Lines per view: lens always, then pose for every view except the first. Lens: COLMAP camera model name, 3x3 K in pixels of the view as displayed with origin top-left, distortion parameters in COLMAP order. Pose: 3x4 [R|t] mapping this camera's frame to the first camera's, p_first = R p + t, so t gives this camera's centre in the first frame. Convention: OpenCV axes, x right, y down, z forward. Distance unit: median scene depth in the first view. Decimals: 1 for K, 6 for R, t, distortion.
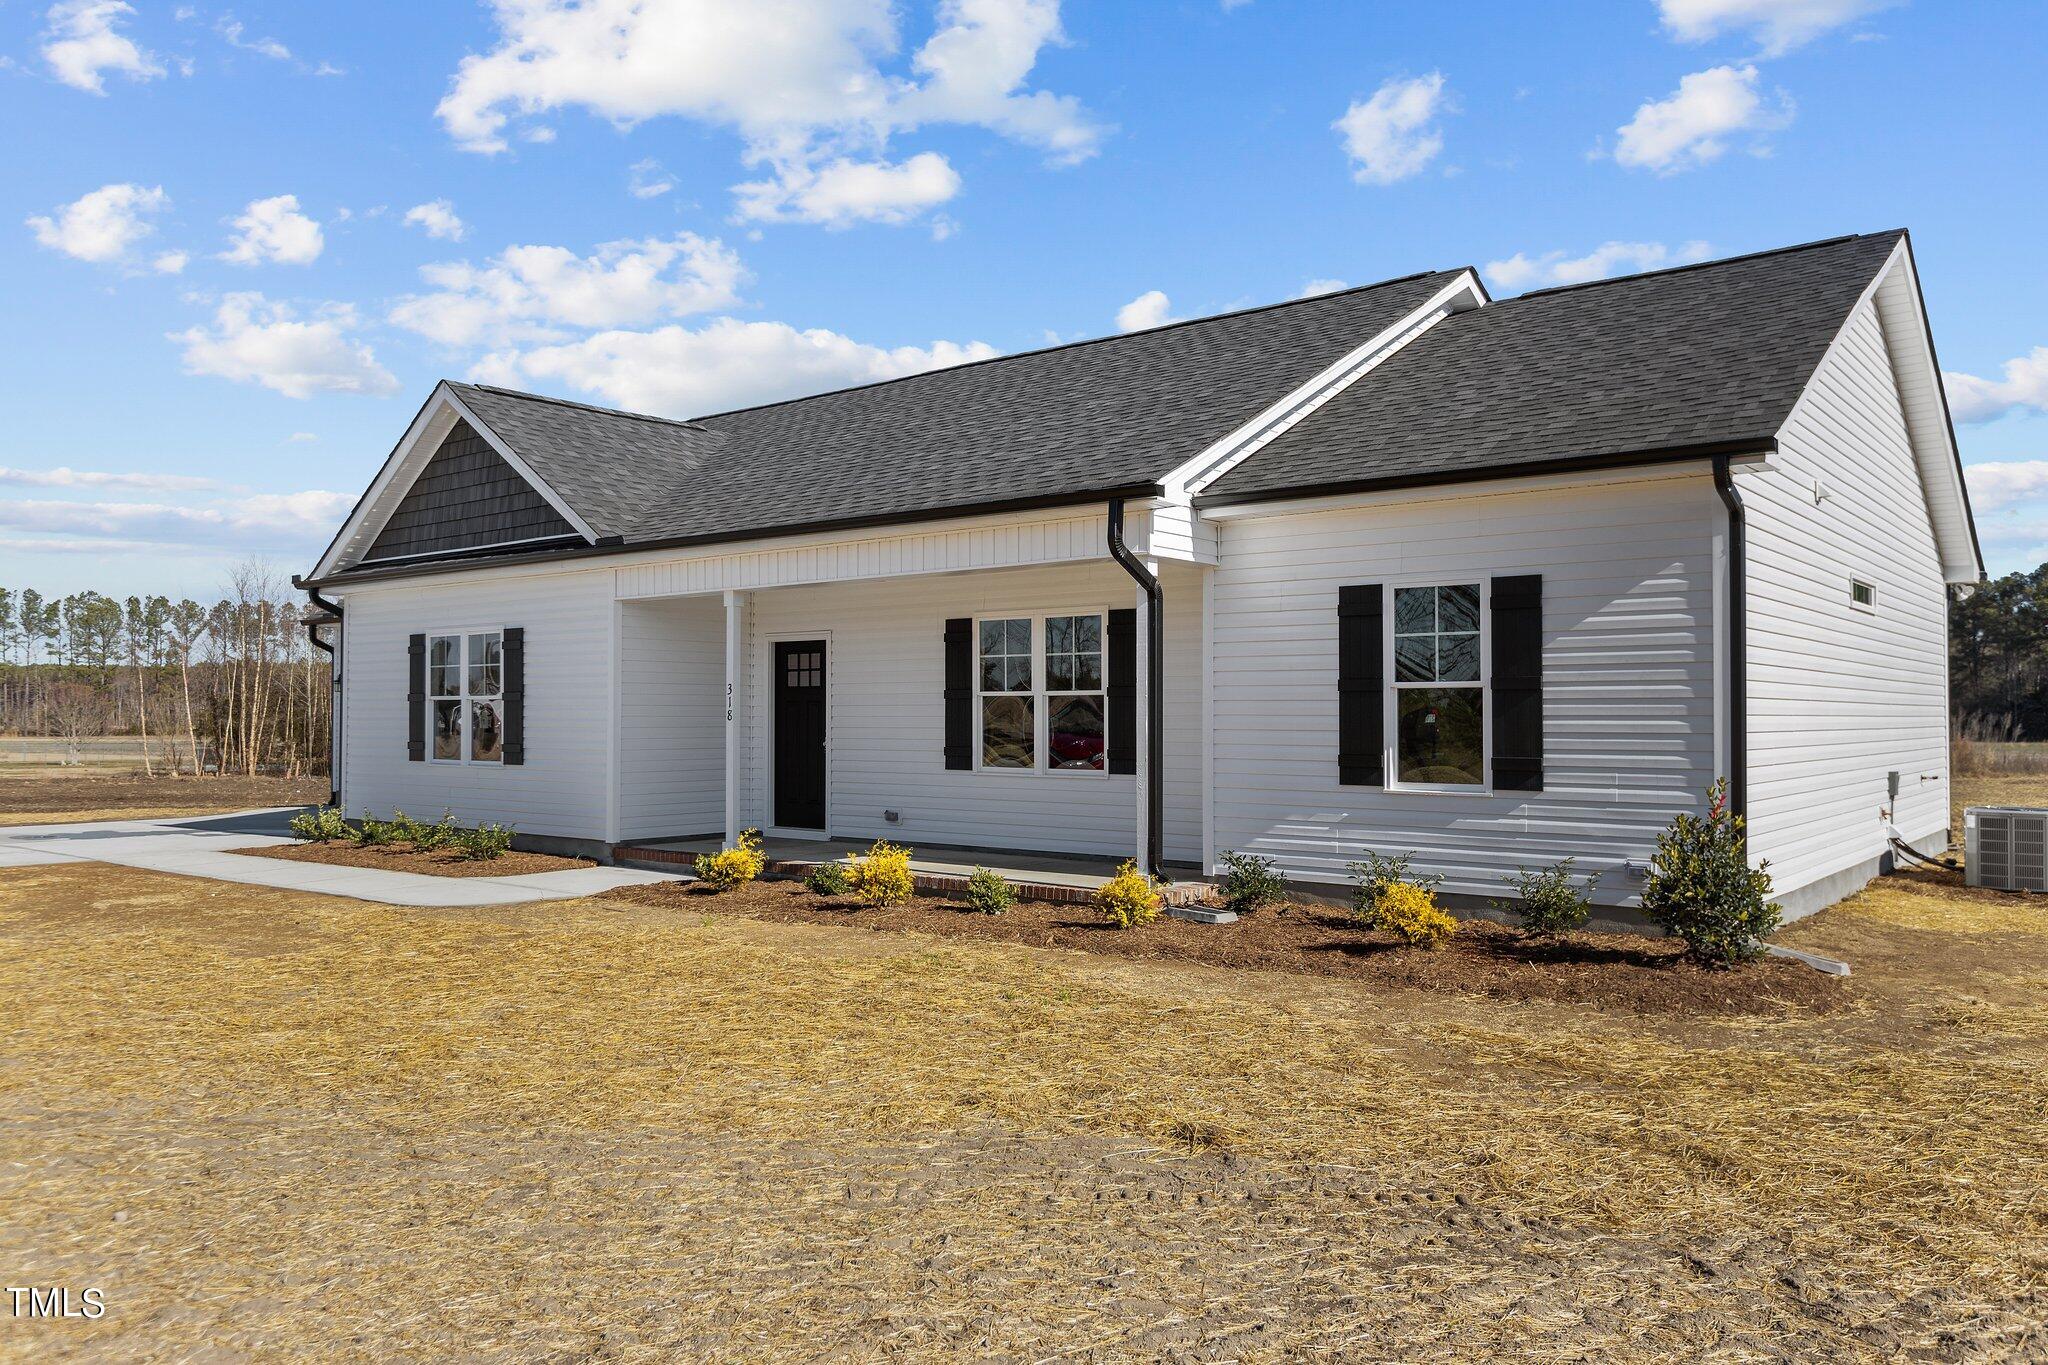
lens RADIAL K [[1535.8, 0, 1031.9], [0, 1535.8, 683.2], [0, 0, 1]] dist [0.000226, -0.003057]
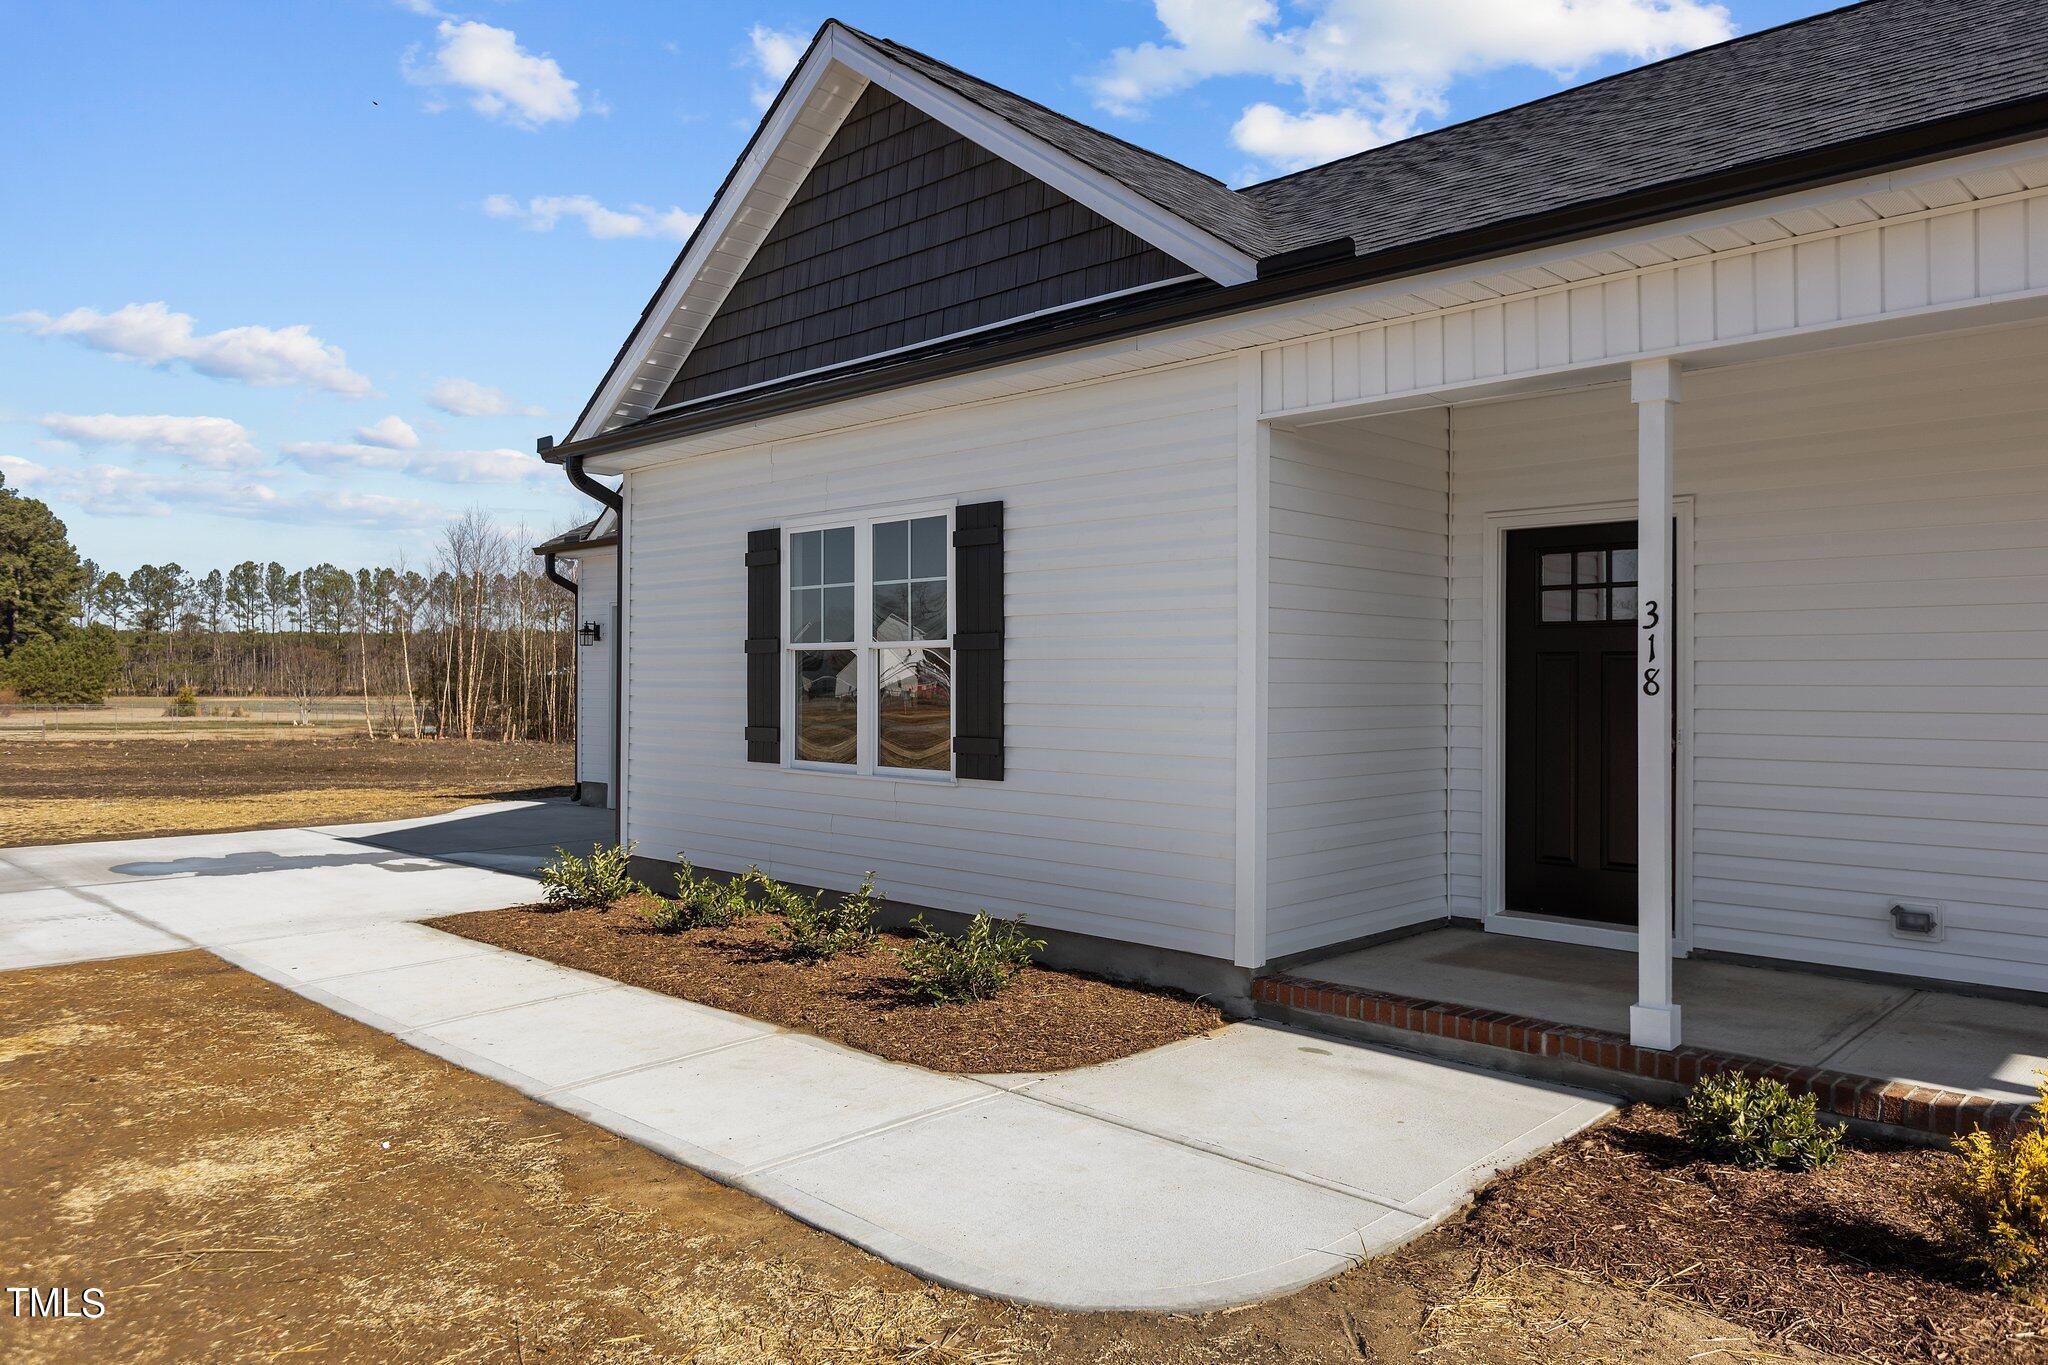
lens RADIAL K [[1458.8, 0, 1015.7], [0, 1458.8, 676.2], [0, 0, 1]] dist [0.009536, 0.000297]
pose [[0.993829, 0.003900, -0.110851, -0.056572], [-0.001902, 0.999834, 0.018119, 0.002346], [0.110904, -0.017796, 0.993672, 0.110292]]
